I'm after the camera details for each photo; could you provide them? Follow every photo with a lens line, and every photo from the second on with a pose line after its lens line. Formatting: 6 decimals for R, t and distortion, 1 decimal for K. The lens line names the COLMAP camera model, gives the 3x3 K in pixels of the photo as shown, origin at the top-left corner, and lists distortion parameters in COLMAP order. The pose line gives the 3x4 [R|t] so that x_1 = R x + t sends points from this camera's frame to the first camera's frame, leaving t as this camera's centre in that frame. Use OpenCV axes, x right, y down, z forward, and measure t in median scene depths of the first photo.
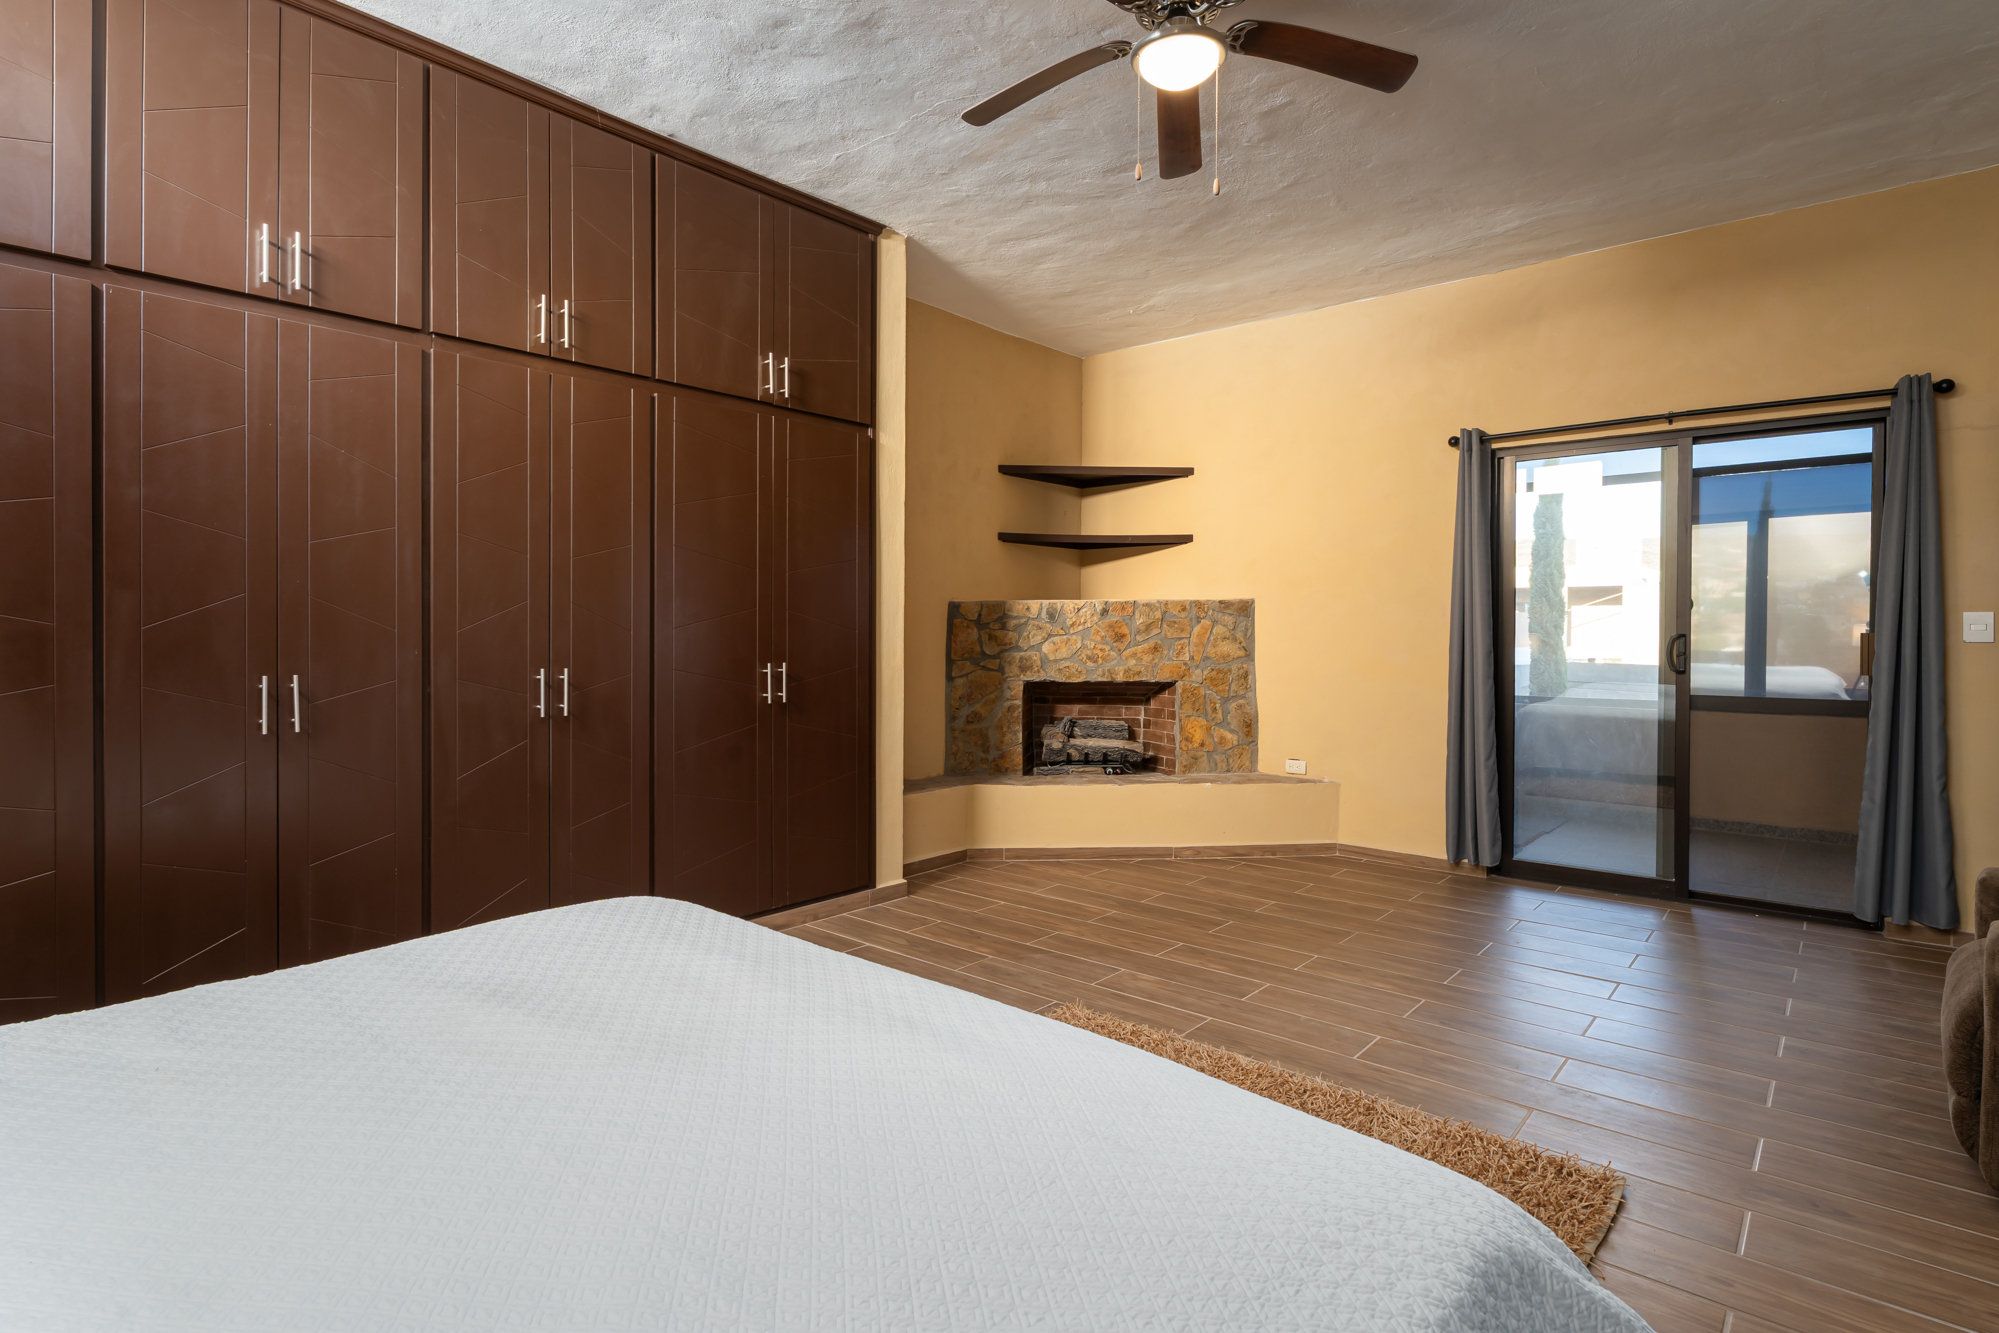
lens RADIAL K [[991.7, 0, 1003.0], [0, 991.7, 657.8], [0, 0, 1]] dist [-0.032602, 0.000453]
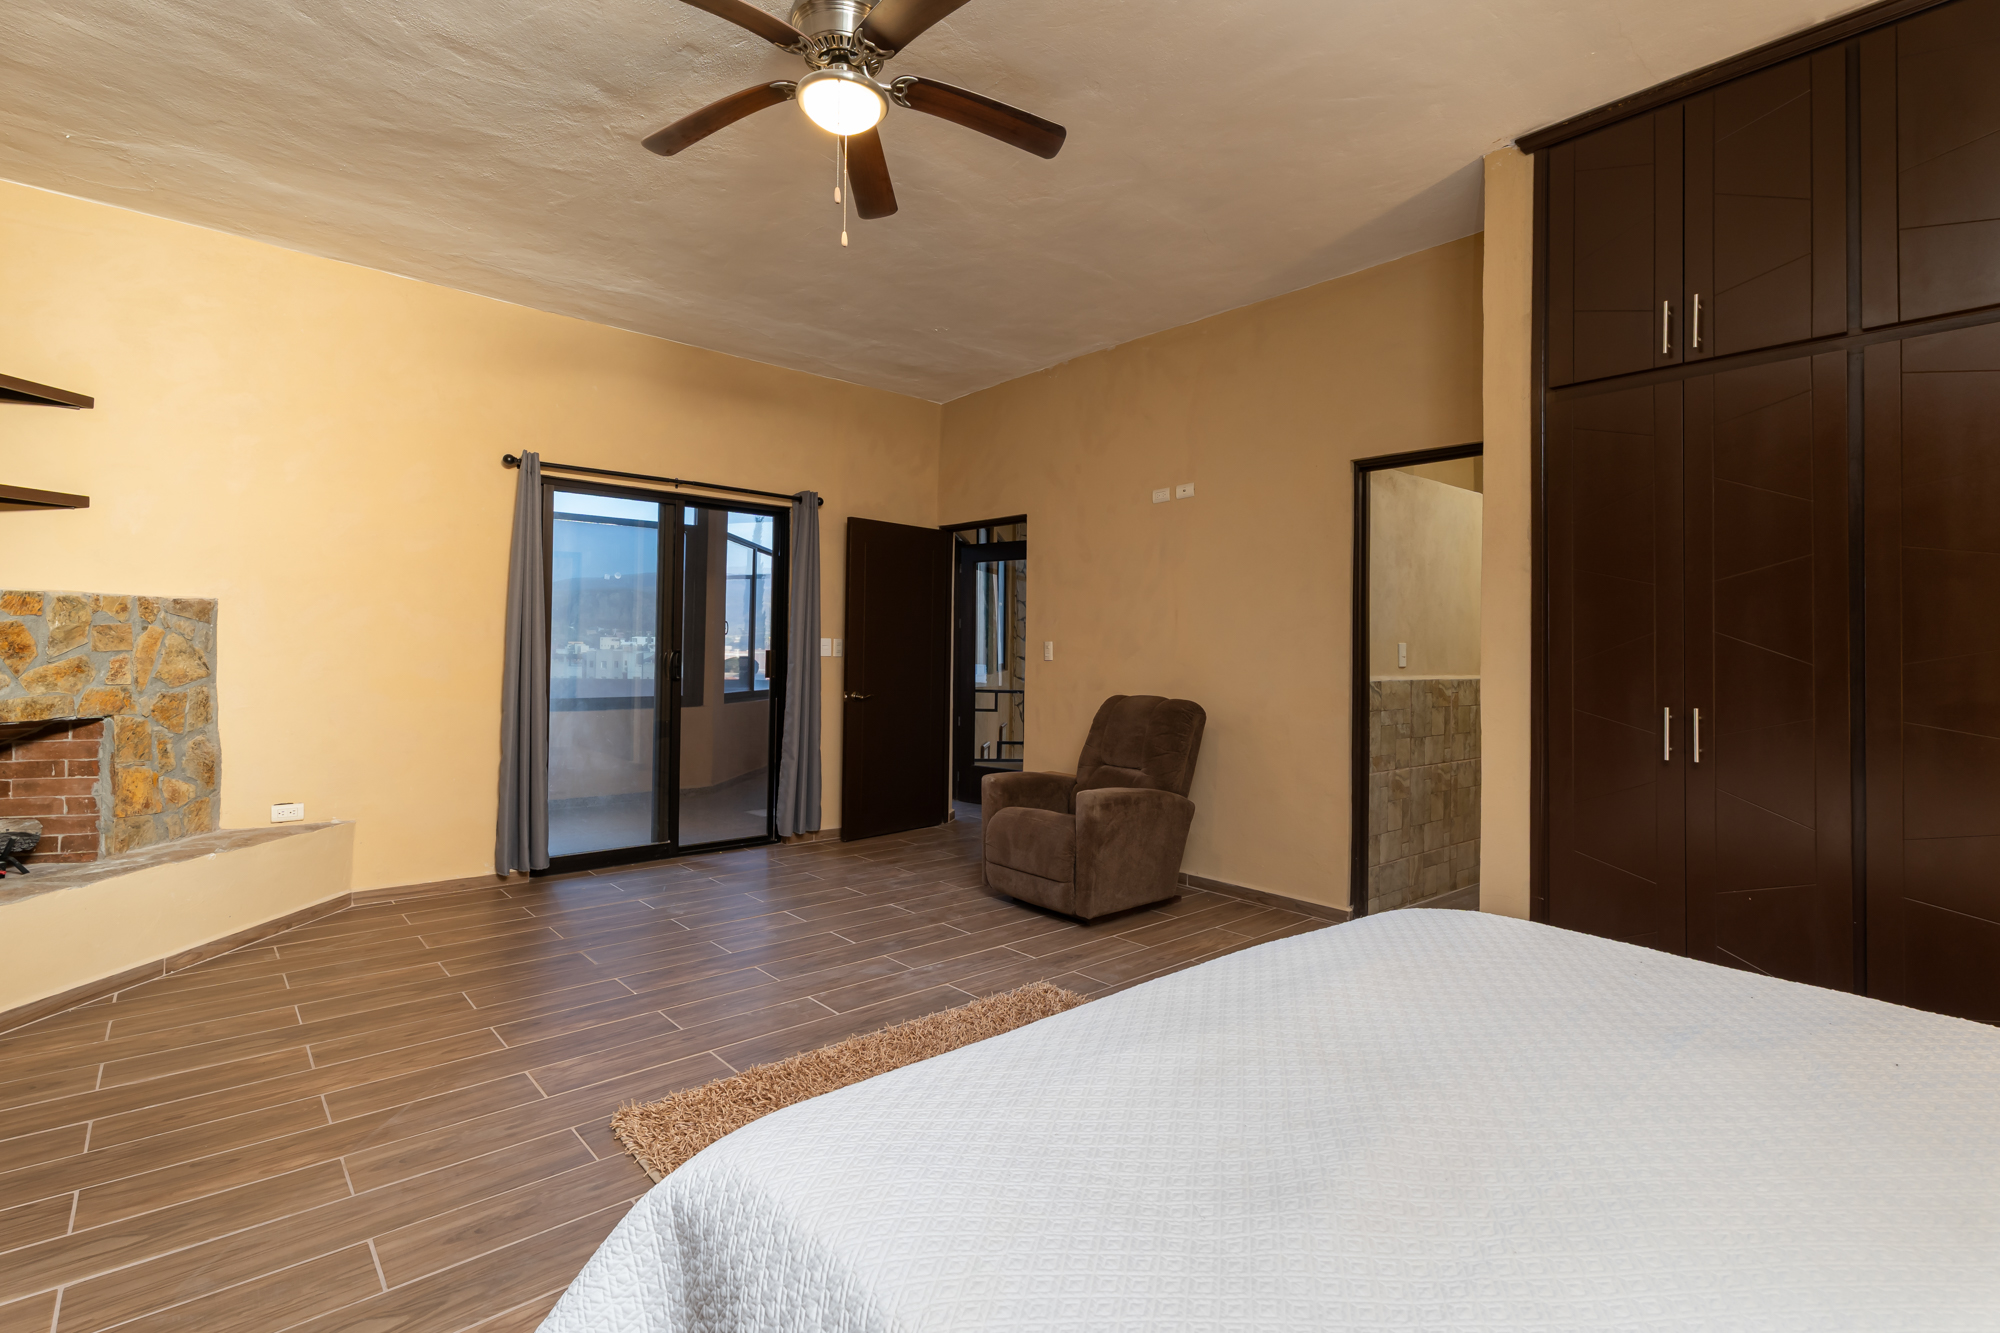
lens RADIAL K [[907.0, 0, 993.9], [0, 907.0, 654.2], [0, 0, 1]] dist [-0.011763, 0.000176]
pose [[0.133010, -0.001343, 0.991114, -0.404158], [0.010414, 0.999946, -0.000043, -0.013946], [-0.991060, 0.010327, 0.133017, 0.383740]]
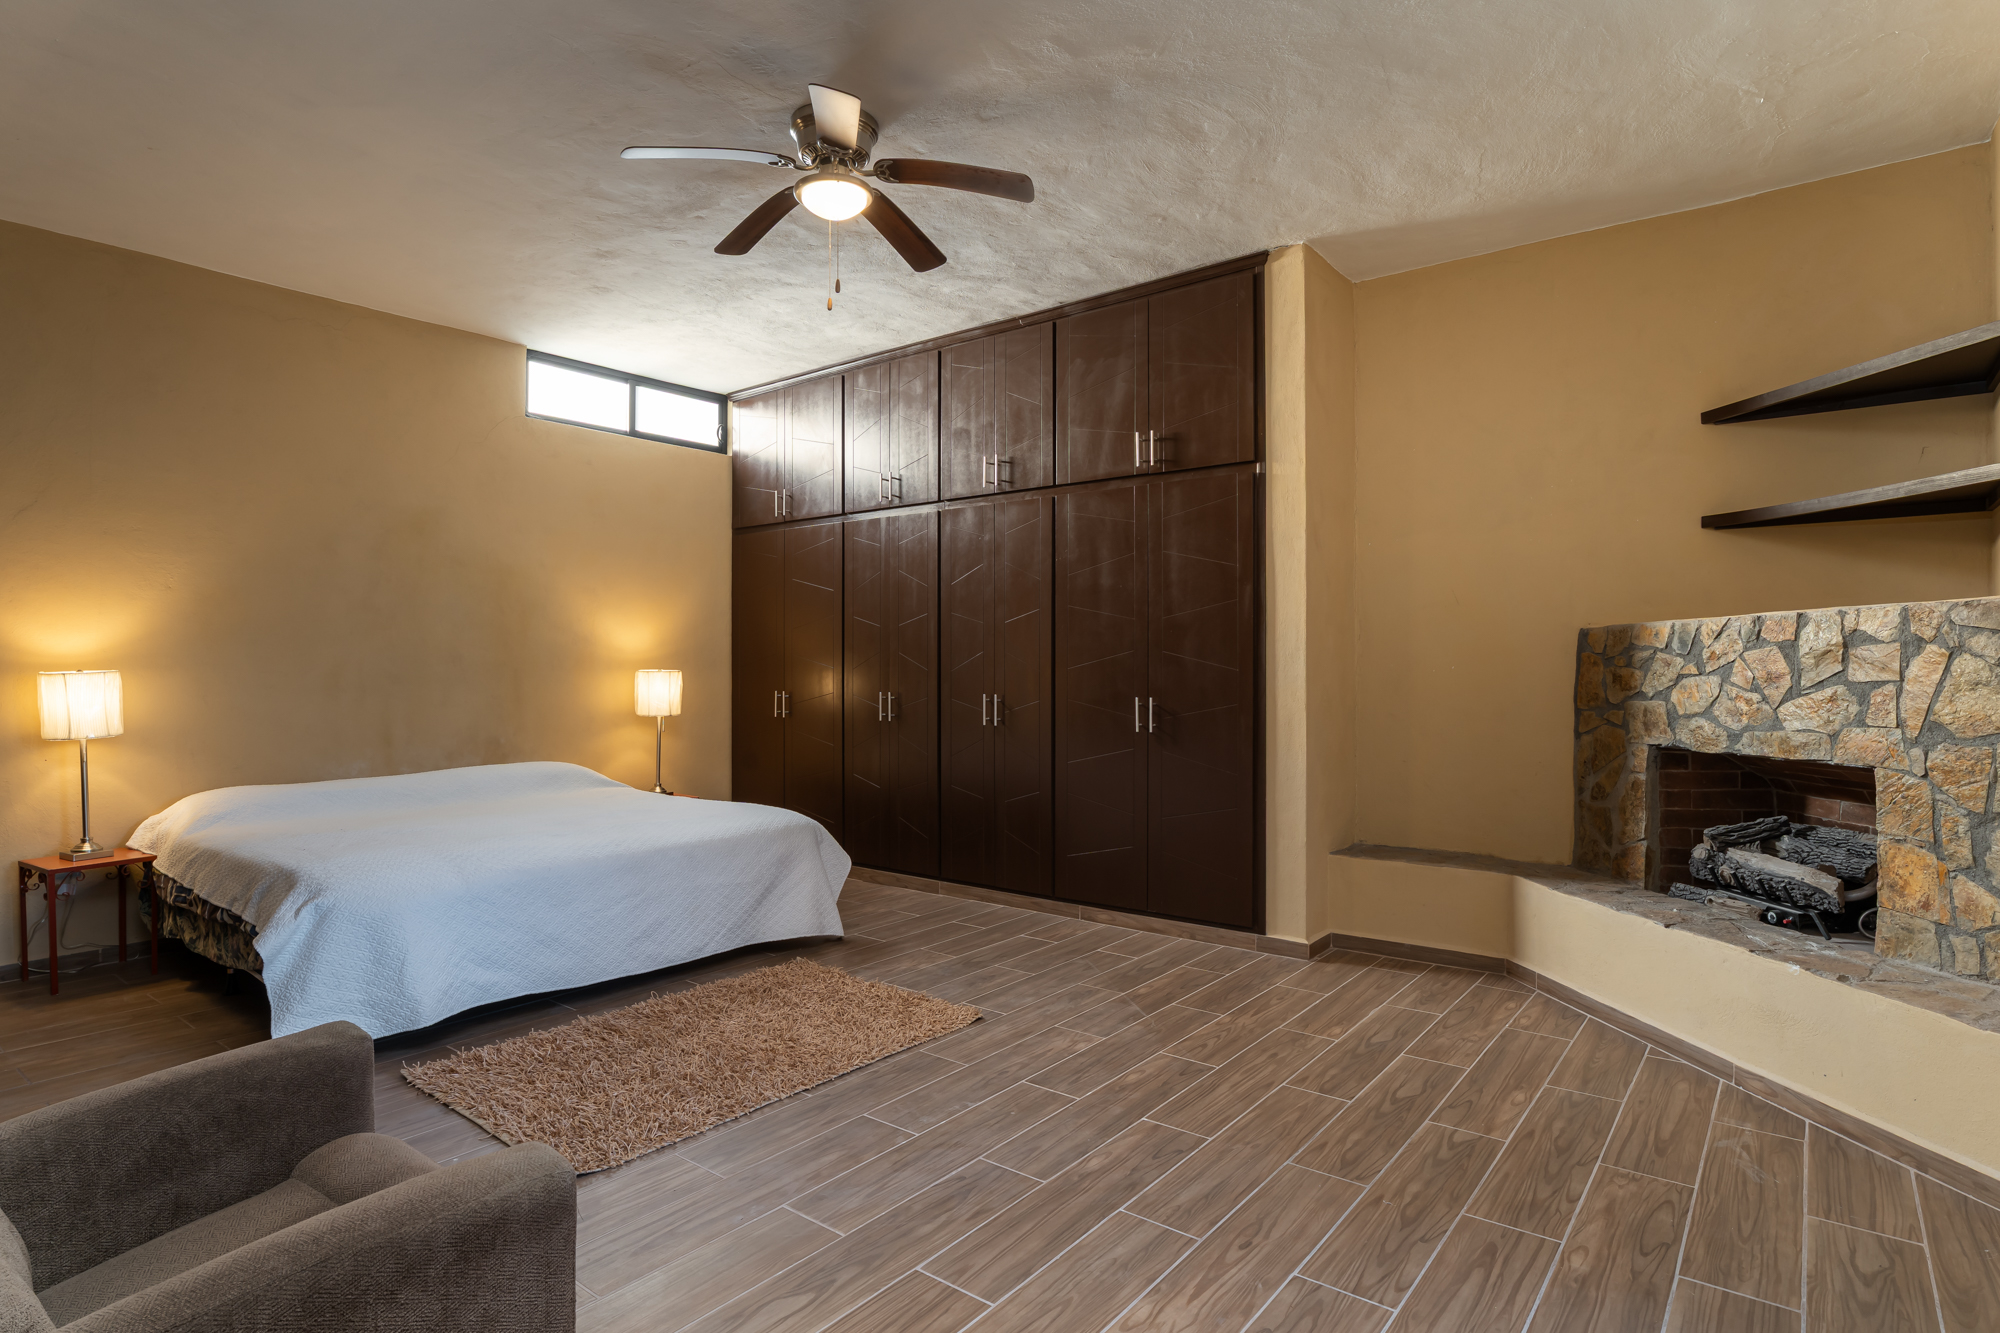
lens RADIAL K [[1064.8, 0, 992.2], [0, 1064.8, 667.0], [0, 0, 1]] dist [0.000248, -0.000626]
pose [[0.054147, -0.001068, -0.998532, 0.812143], [-0.024130, 0.999706, -0.002378, -0.018461], [0.998241, 0.024223, 0.054106, 0.610885]]
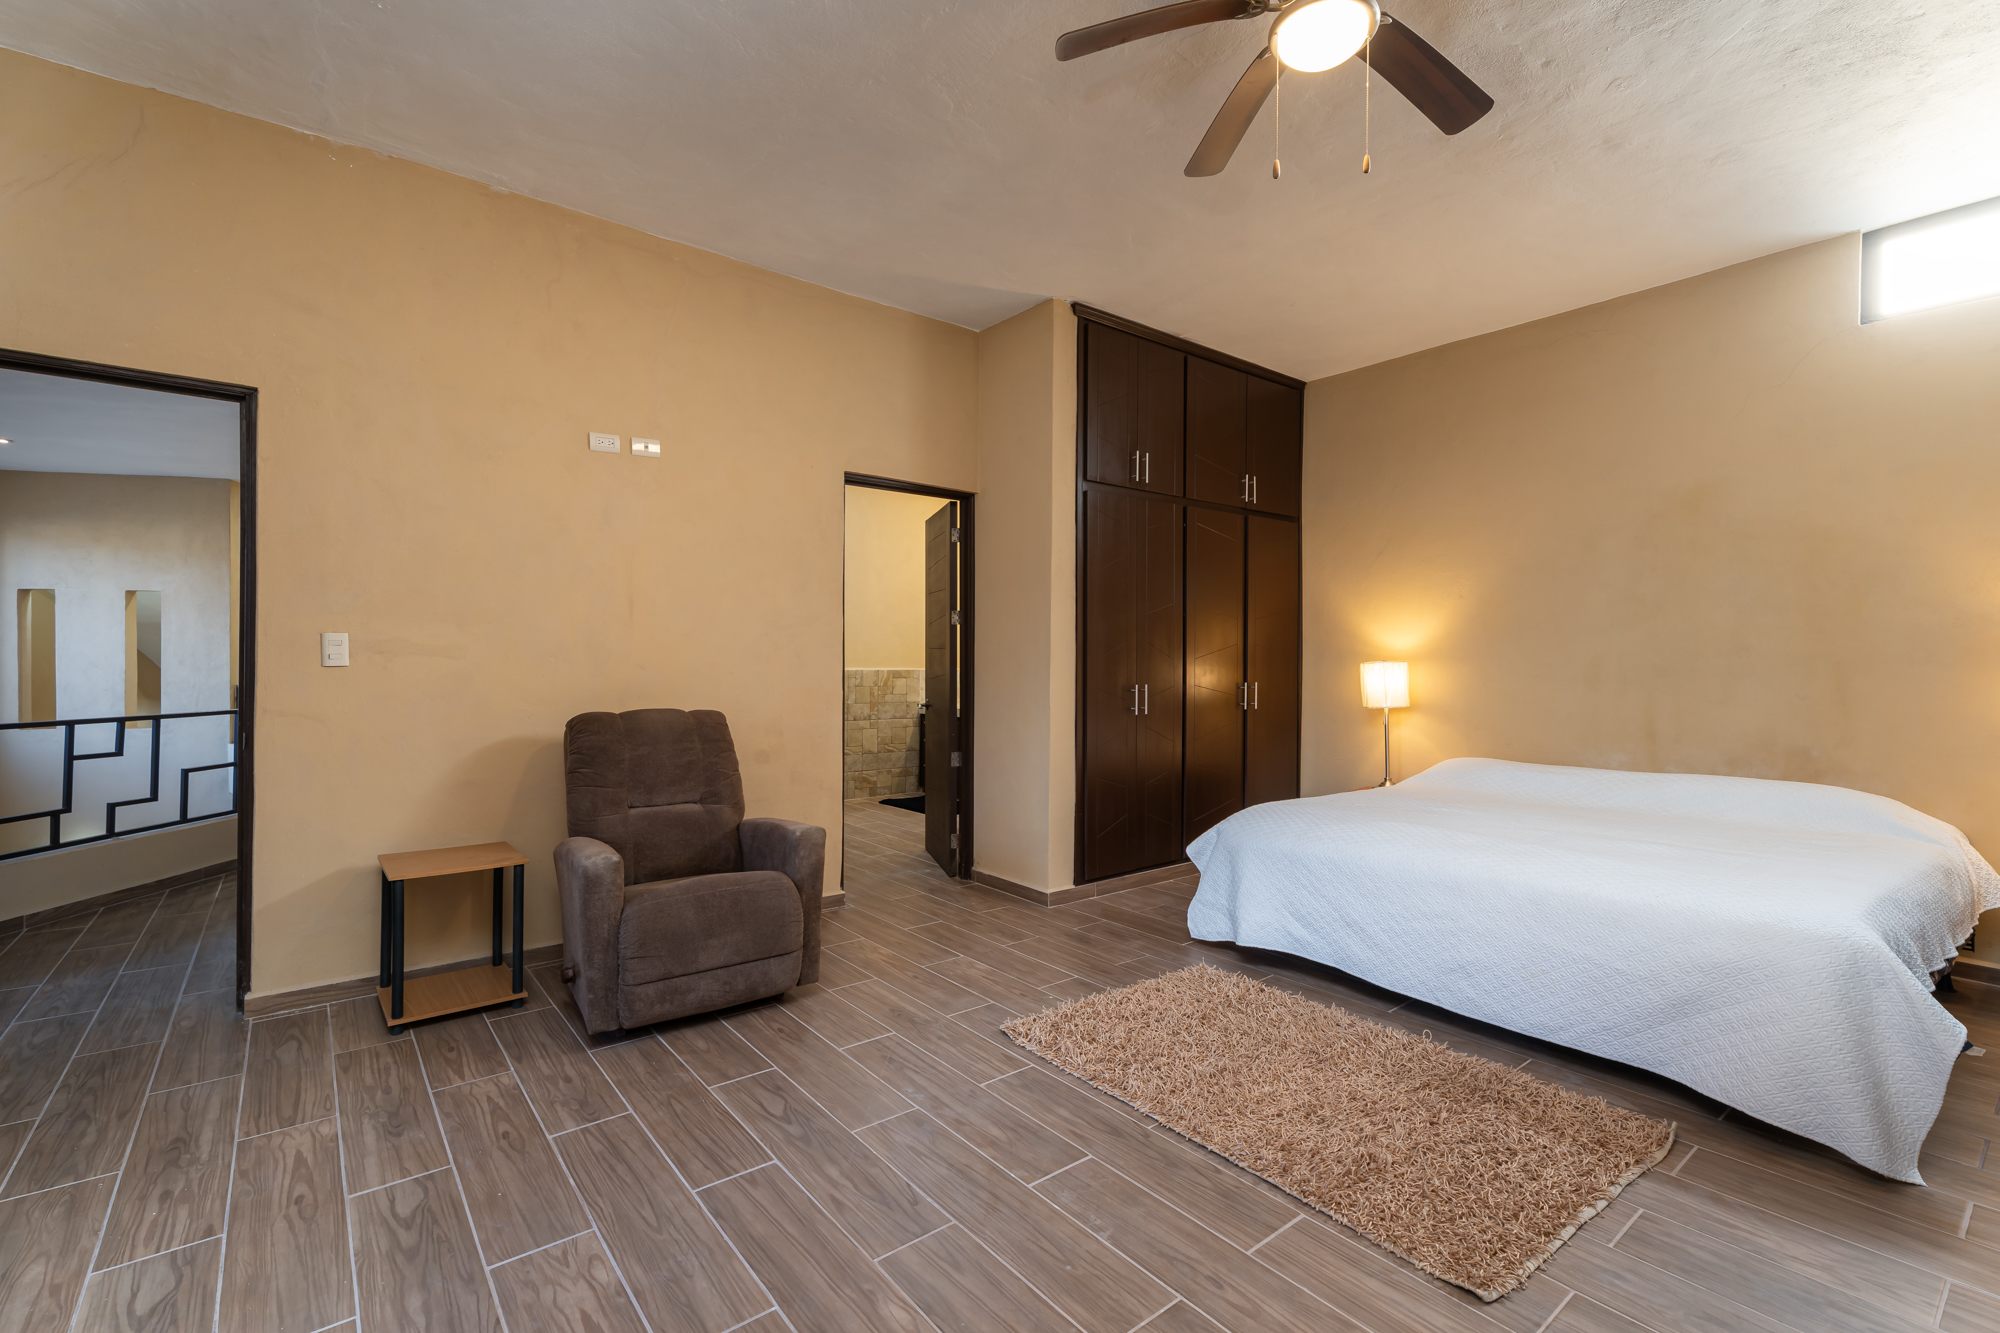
lens RADIAL K [[890.1, 0, 1002.0], [0, 890.1, 664.8], [0, 0, 1]] dist [0.001723, 0.000728]
pose [[-0.983328, -0.006245, 0.181735, 0.169501], [-0.000727, 0.999537, 0.030414, -0.025941], [-0.181841, 0.029774, -0.982877, 1.019803]]
